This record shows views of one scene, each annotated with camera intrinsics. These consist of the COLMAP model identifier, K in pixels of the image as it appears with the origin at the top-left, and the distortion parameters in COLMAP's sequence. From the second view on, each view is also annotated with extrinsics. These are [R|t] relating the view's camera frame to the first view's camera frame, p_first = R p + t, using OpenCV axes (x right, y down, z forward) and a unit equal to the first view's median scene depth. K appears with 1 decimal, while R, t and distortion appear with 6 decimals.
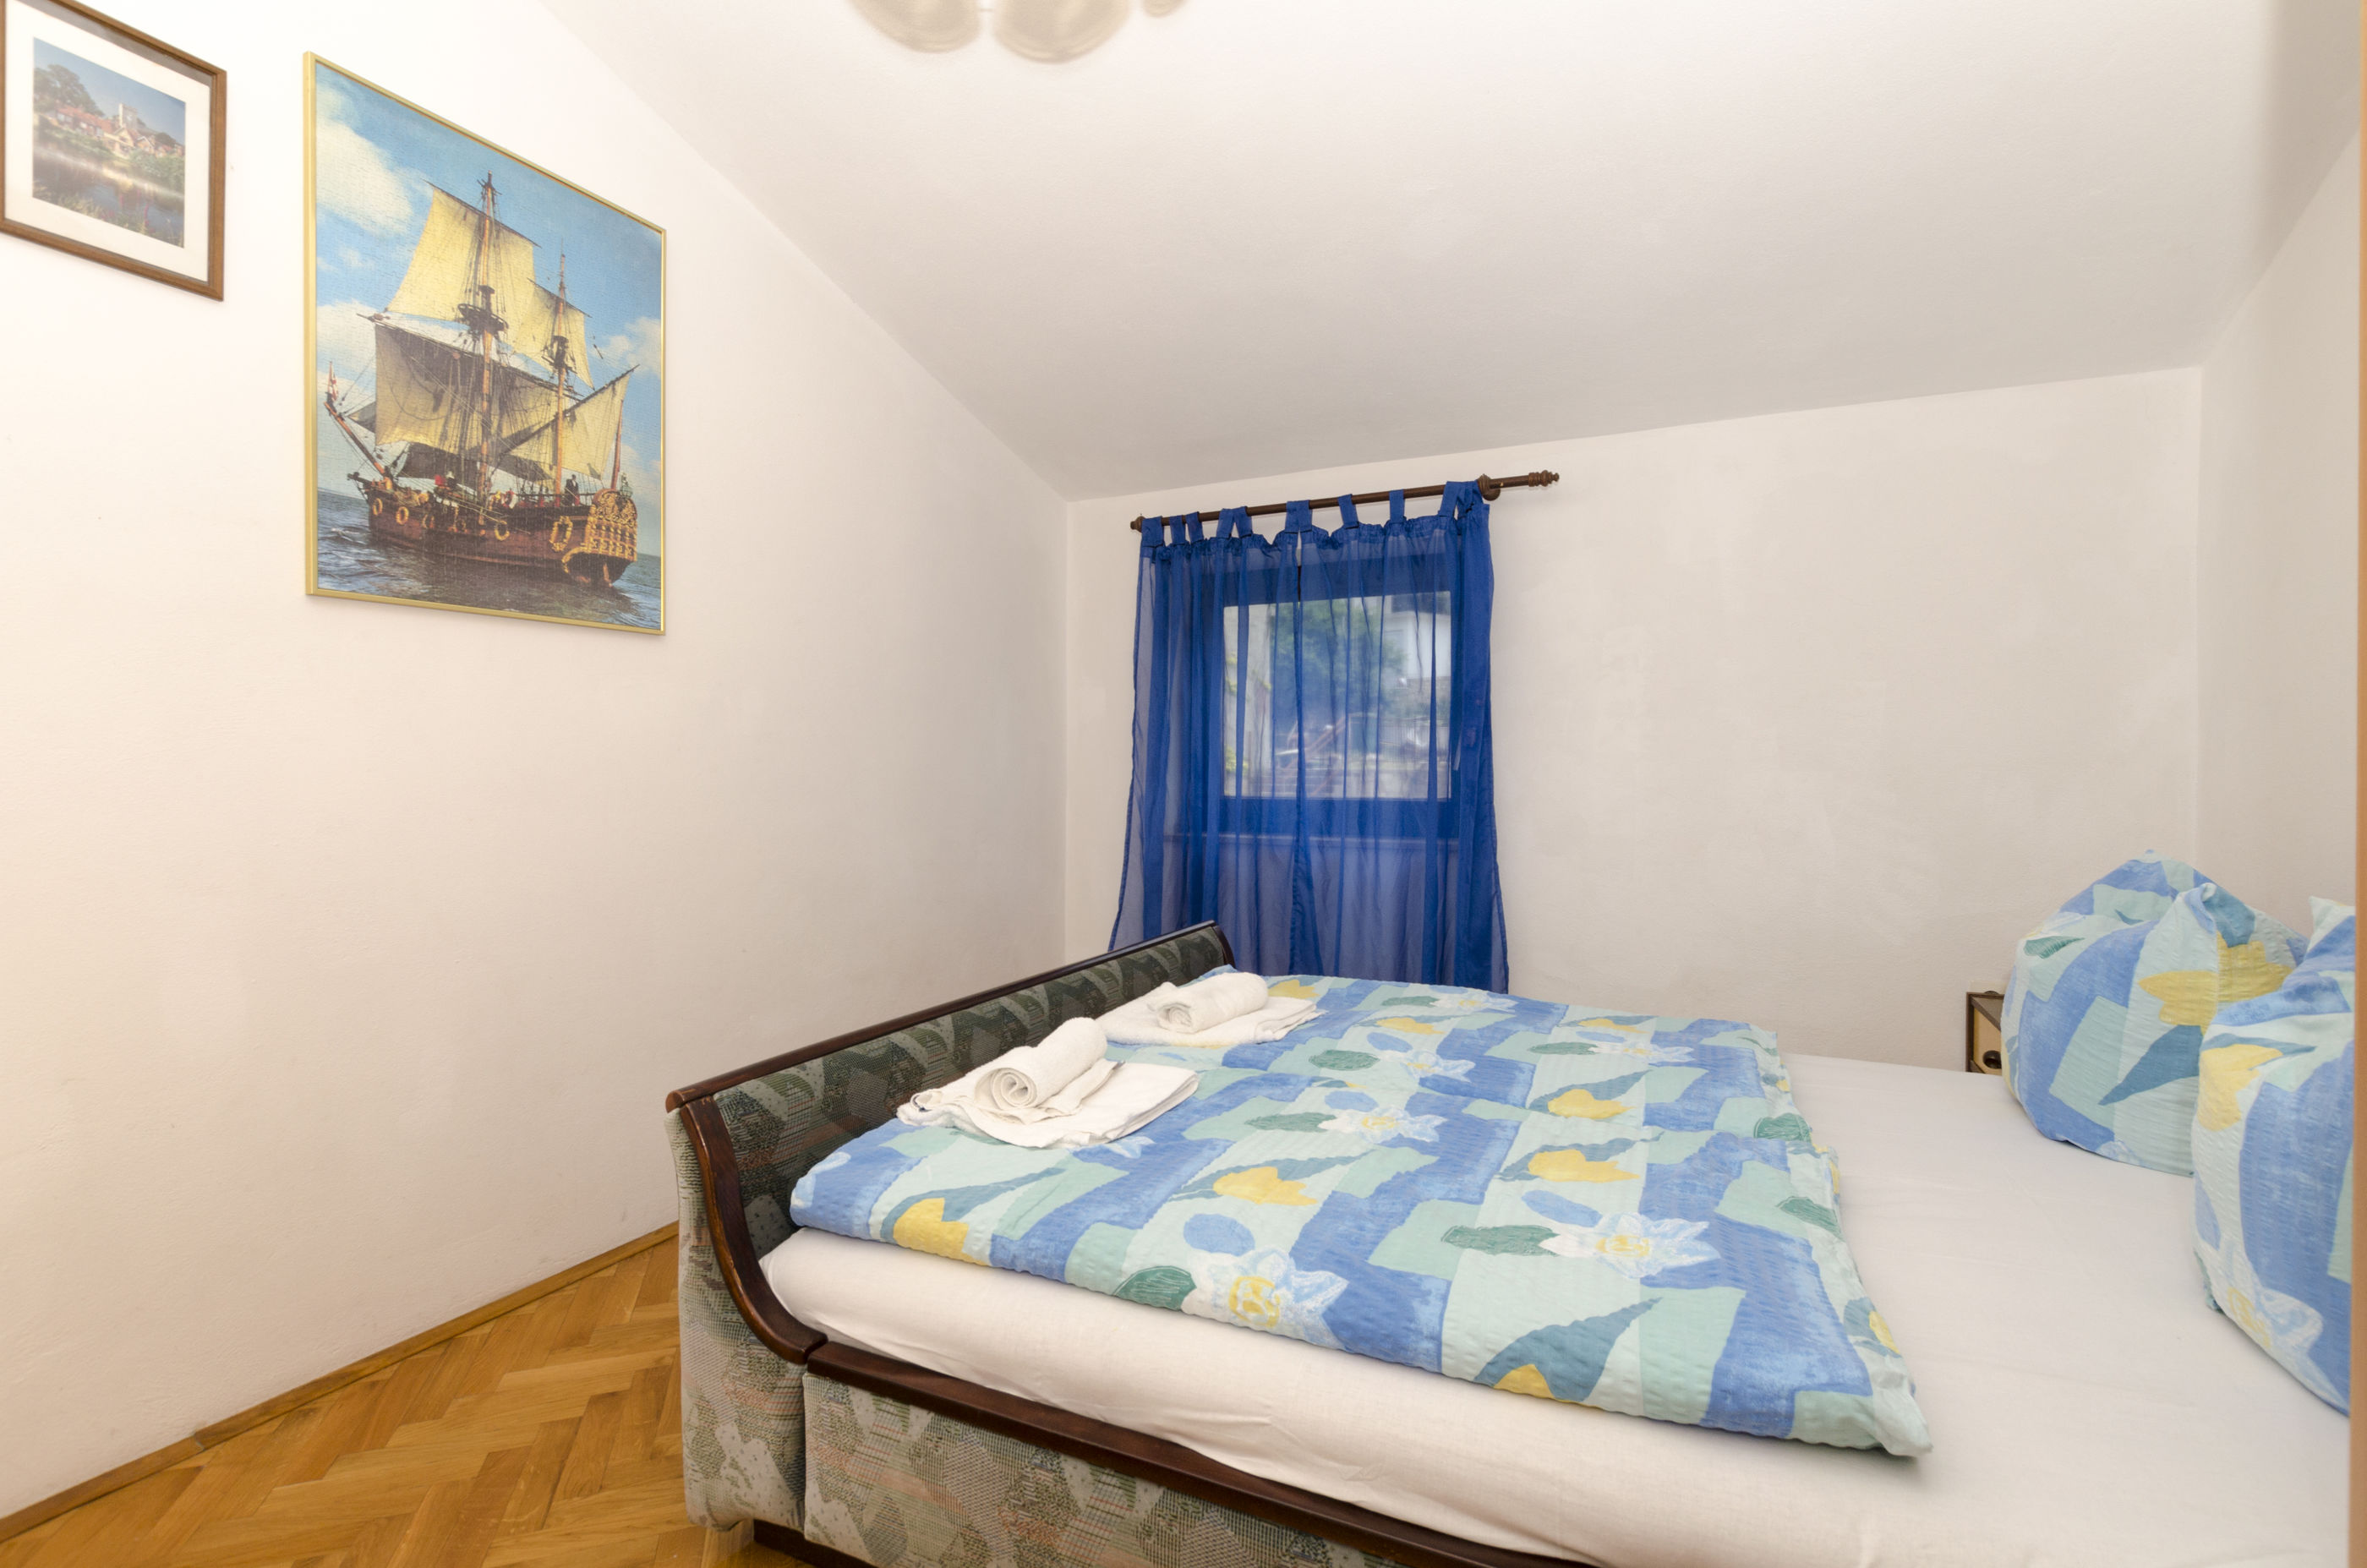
lens RADIAL K [[1064.5, 0, 1192.8], [0, 1064.5, 772.3], [0, 0, 1]] dist [-0.001879, -0.000201]
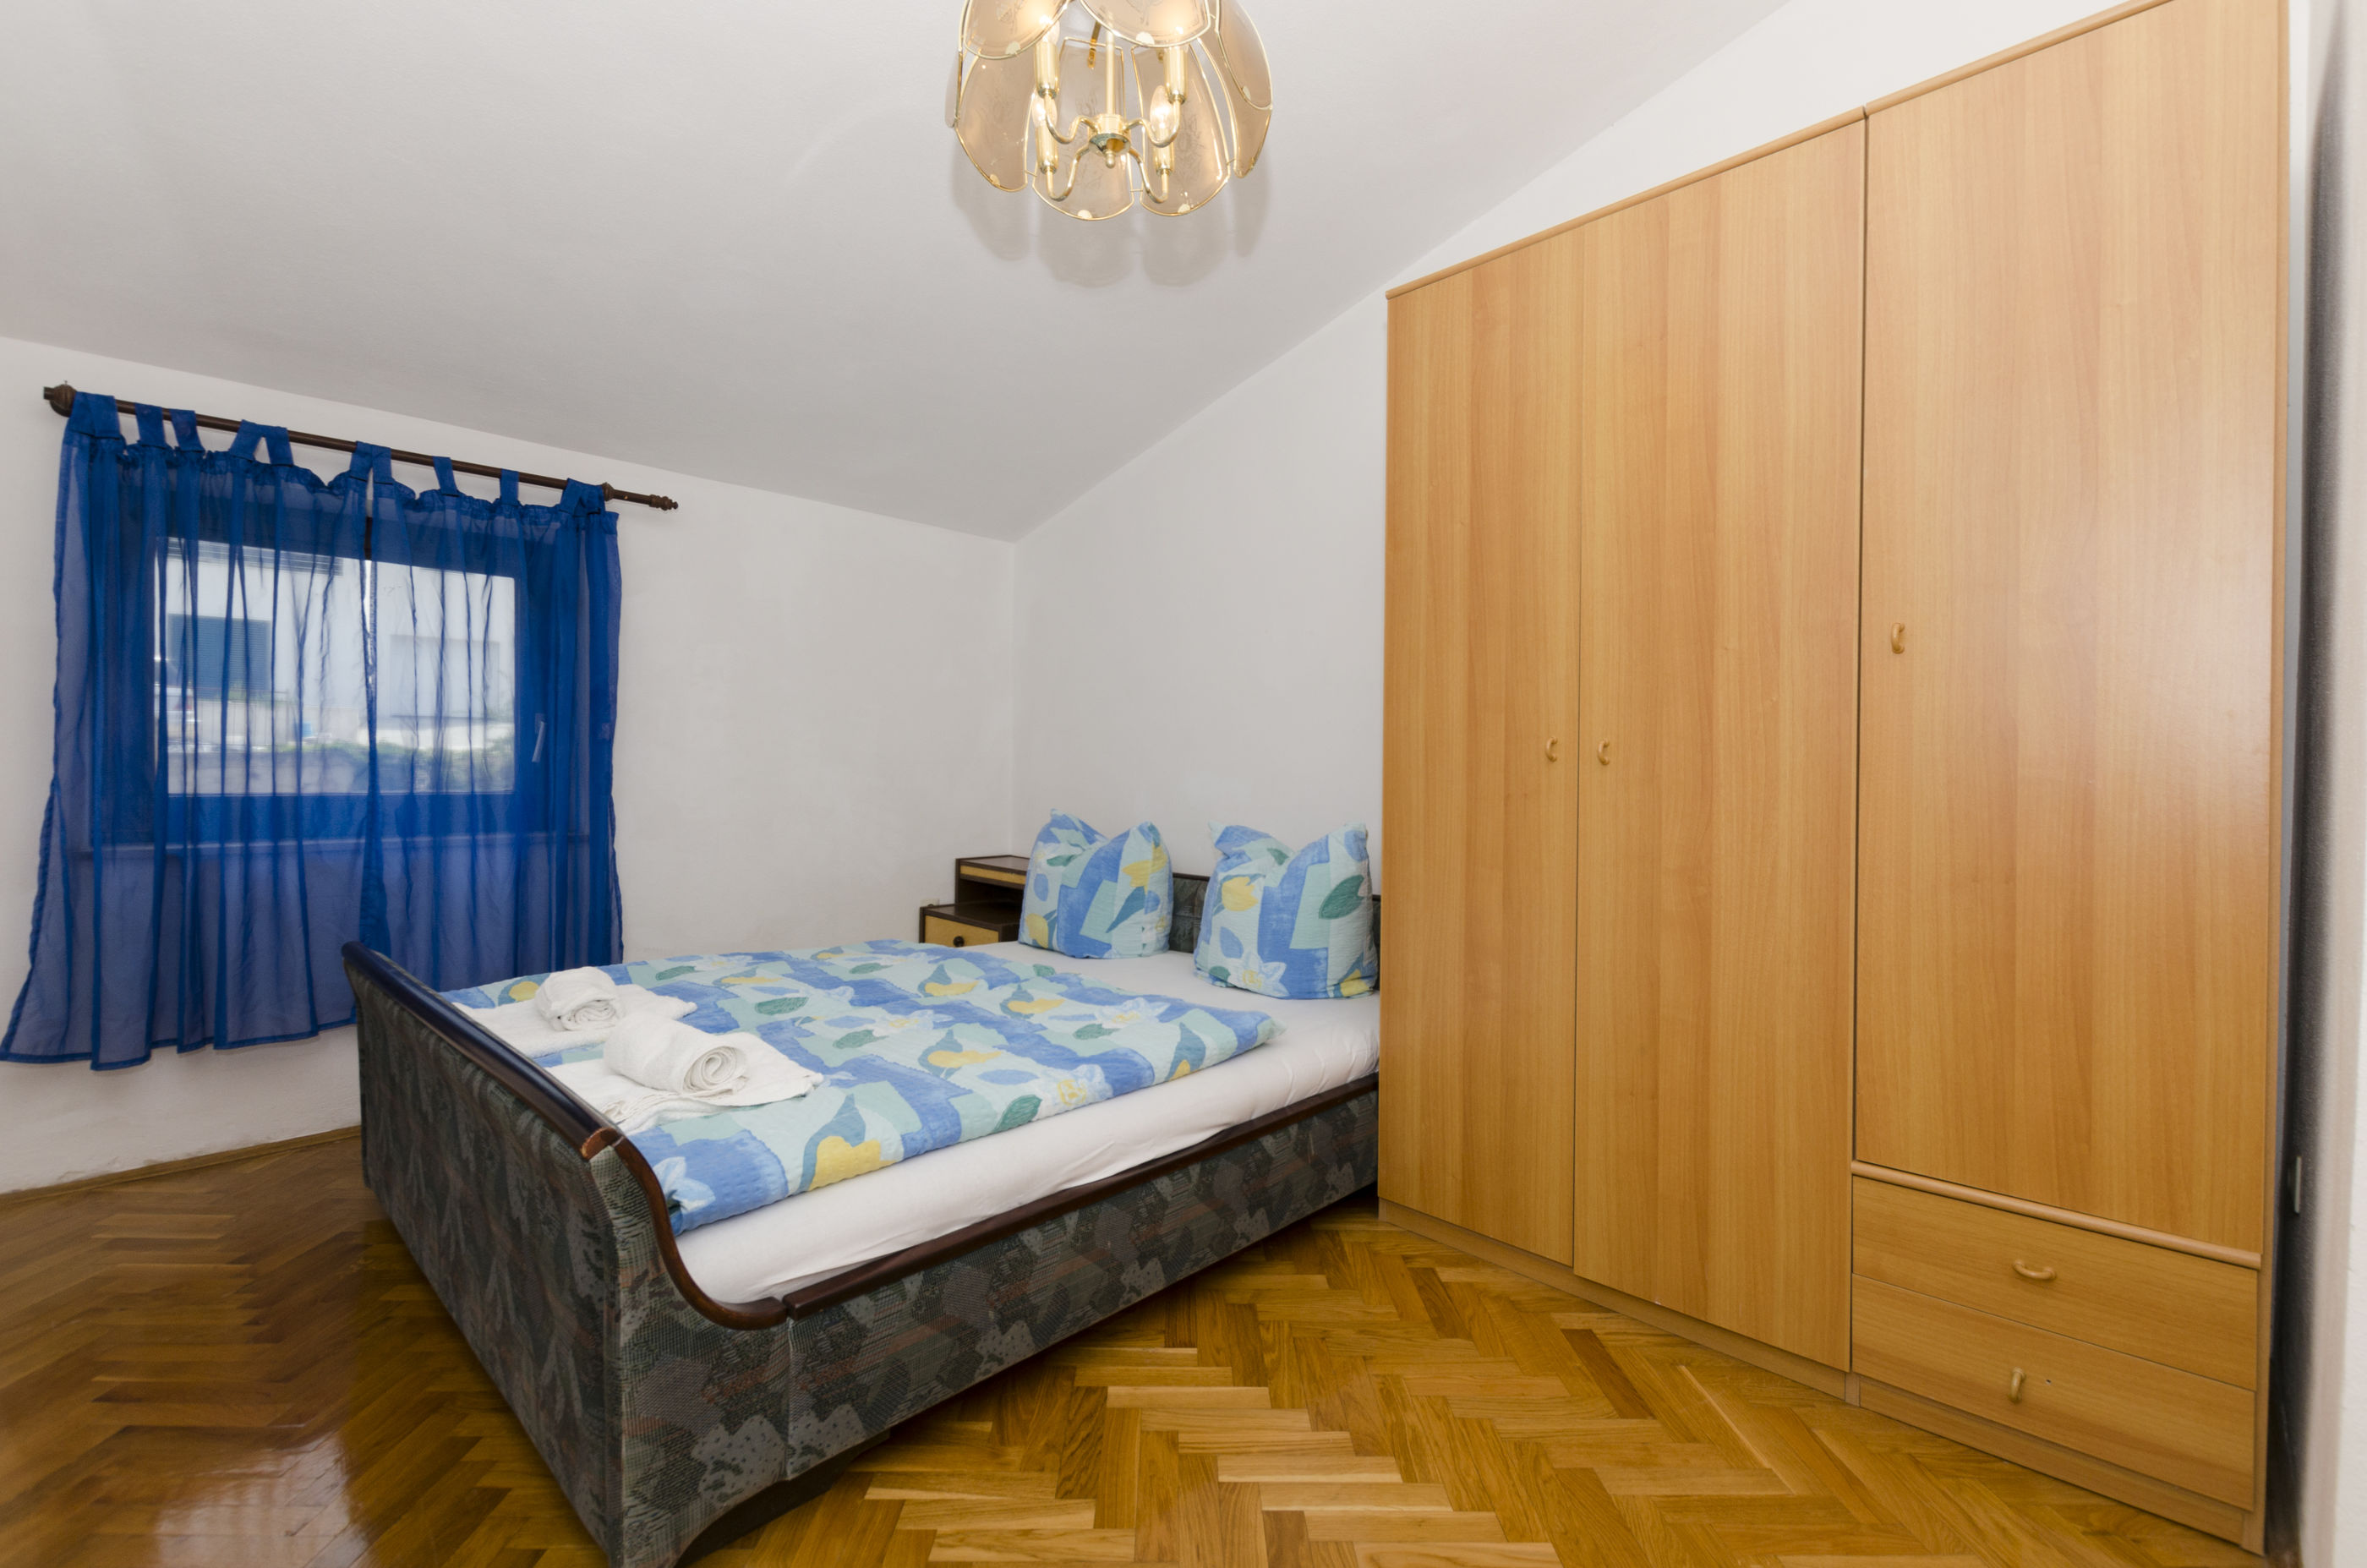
lens RADIAL K [[1028.3, 0, 1199.4], [0, 1028.3, 781.2], [0, 0, 1]] dist [0.007055, -0.001191]
pose [[0.311177, -0.010480, 0.950294, -0.502736], [-0.009179, 0.999859, 0.014032, -0.003356], [-0.950308, -0.013090, 0.311037, 0.116123]]
